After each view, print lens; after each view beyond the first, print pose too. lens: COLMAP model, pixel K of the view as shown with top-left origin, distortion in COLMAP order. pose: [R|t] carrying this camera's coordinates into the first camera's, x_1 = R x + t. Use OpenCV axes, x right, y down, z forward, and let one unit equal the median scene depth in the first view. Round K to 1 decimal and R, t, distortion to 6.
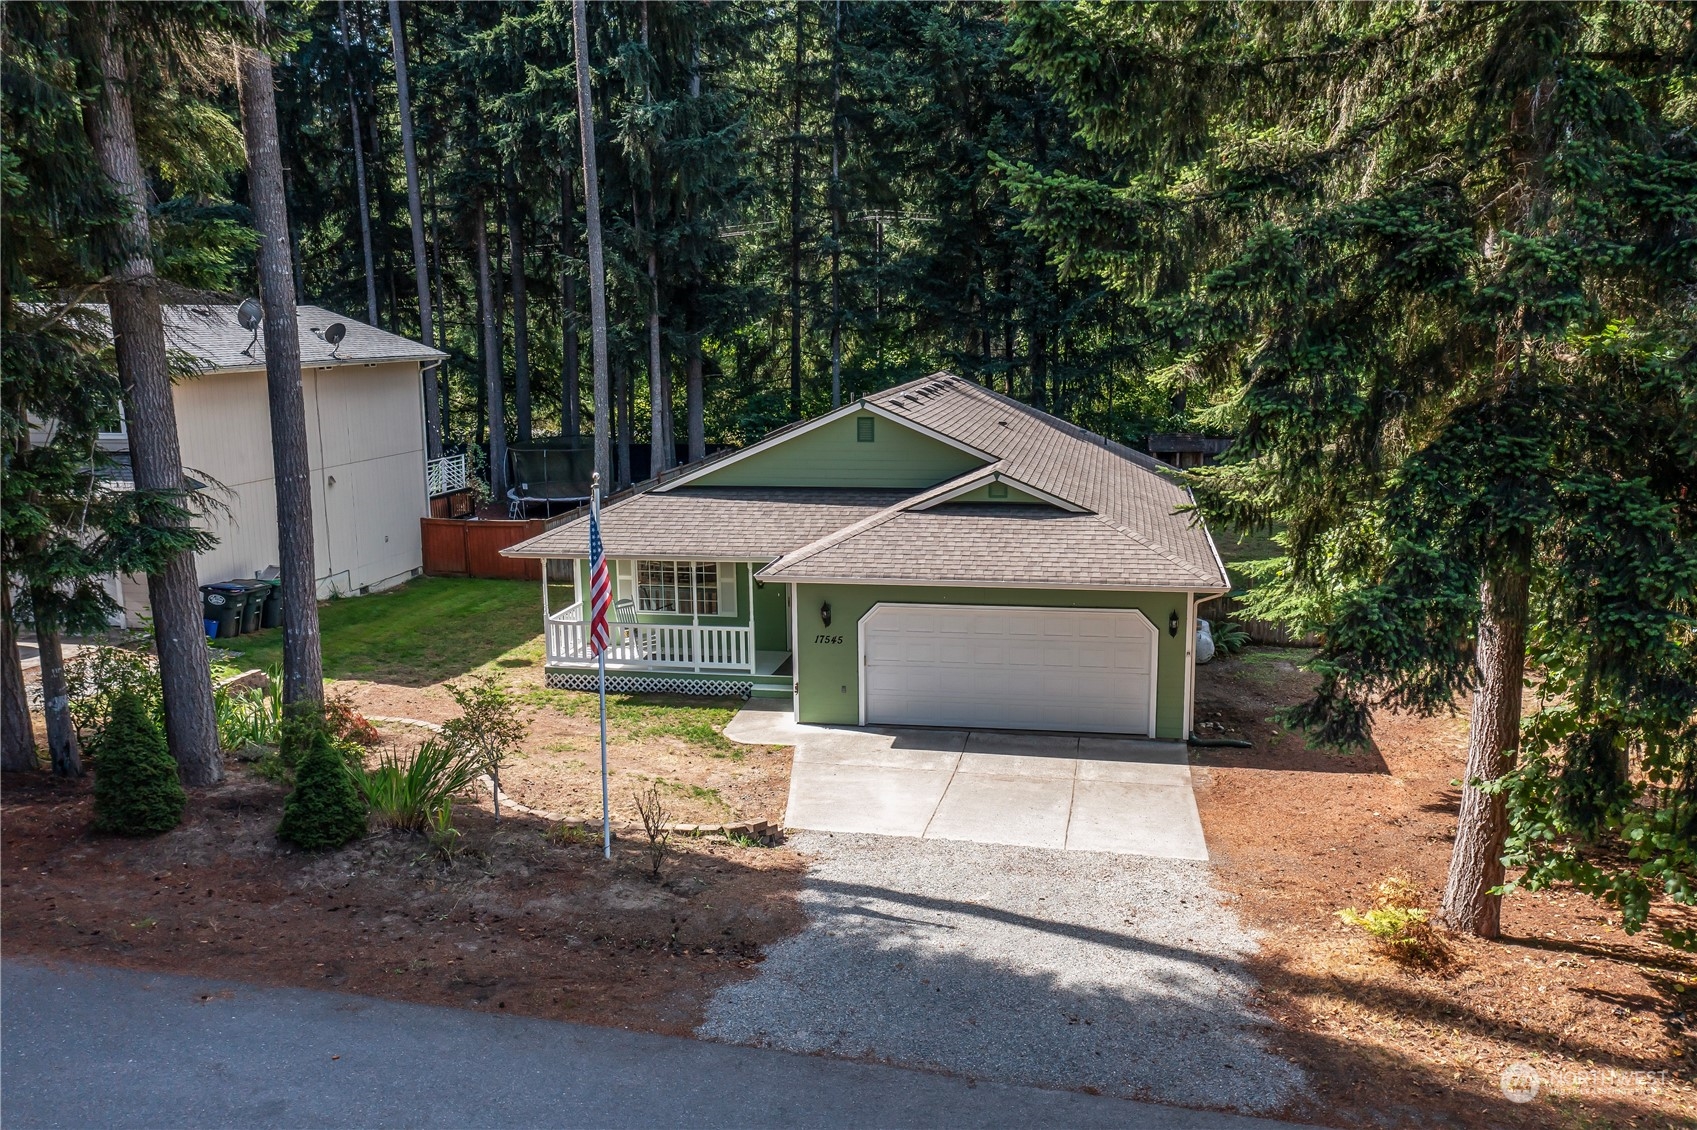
lens RADIAL K [[1402.2, 0, 894.5], [0, 1402.2, 560.8], [0, 0, 1]] dist [0.007353, 0.001634]
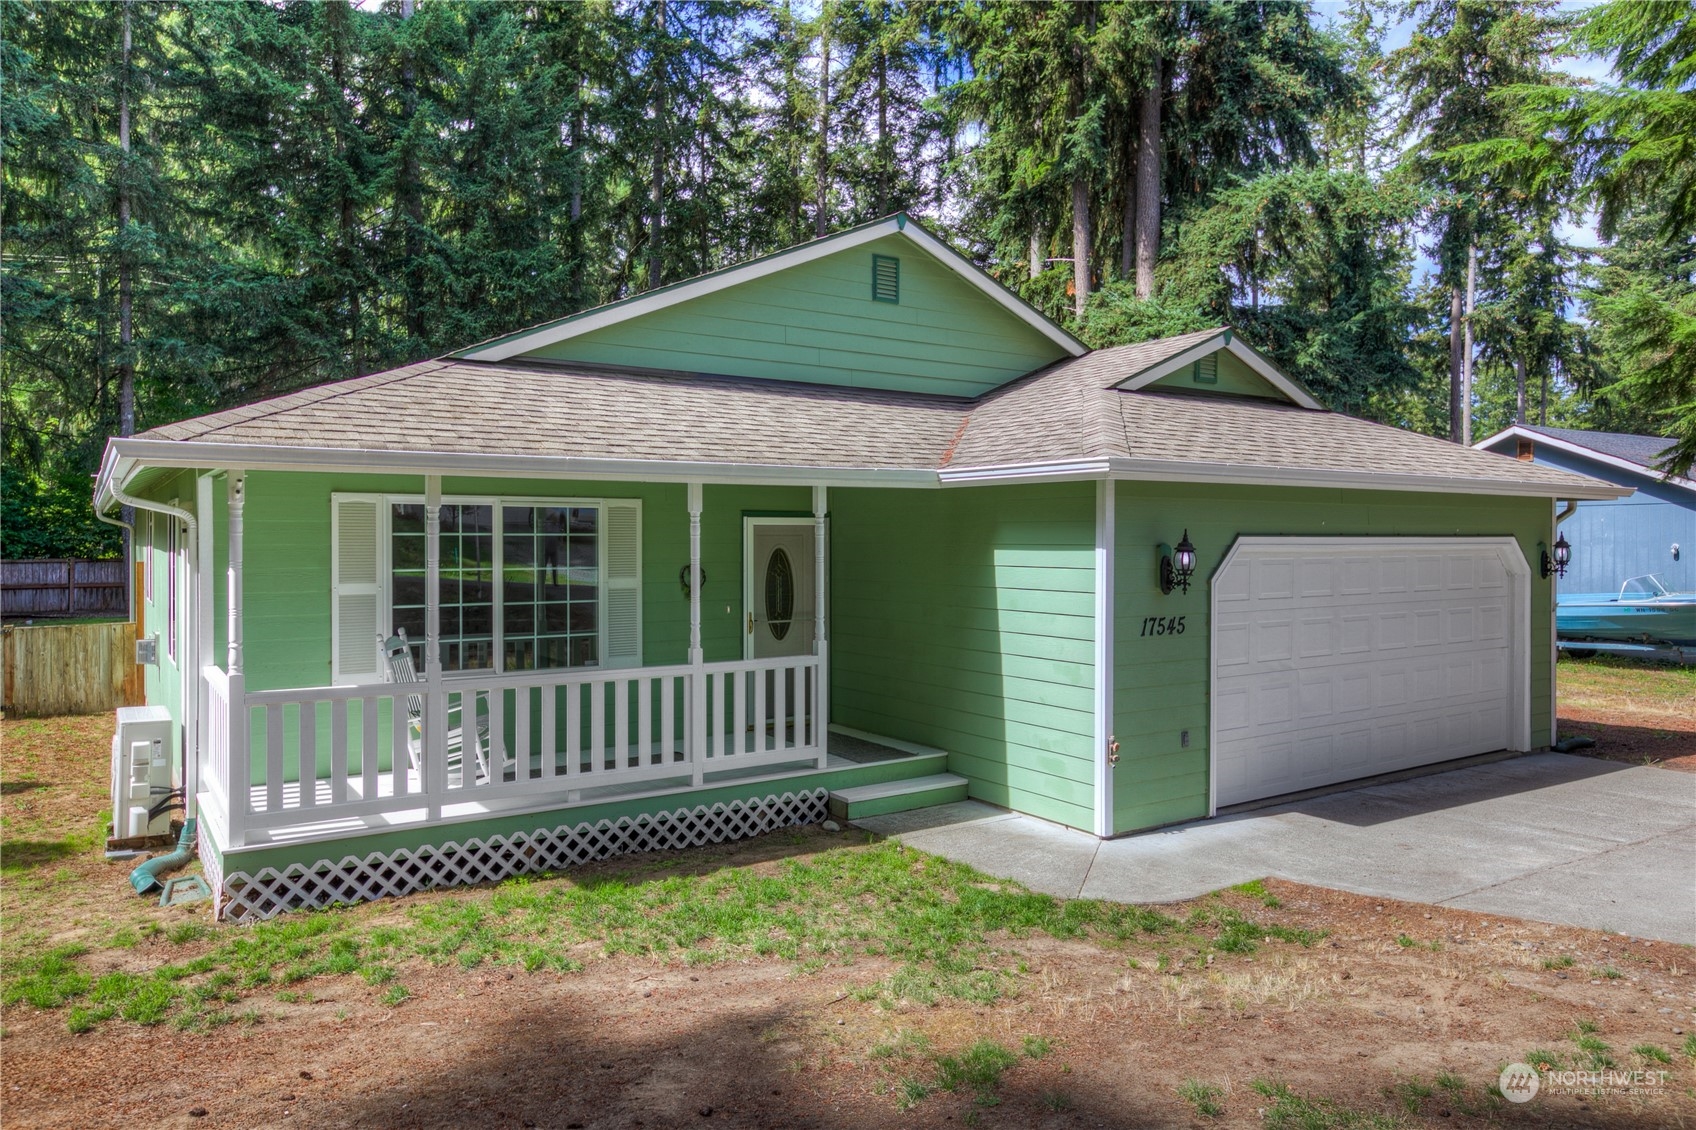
lens RADIAL K [[1086.3, 0, 848.0], [0, 1086.3, 565.0], [0, 0, 1]] dist [0.014447, -0.000145]
pose [[0.719768, -0.002146, 0.694211, -0.323951], [0.121380, 0.984980, -0.122804, 0.061800], [-0.683520, 0.172654, 0.709218, 0.754441]]
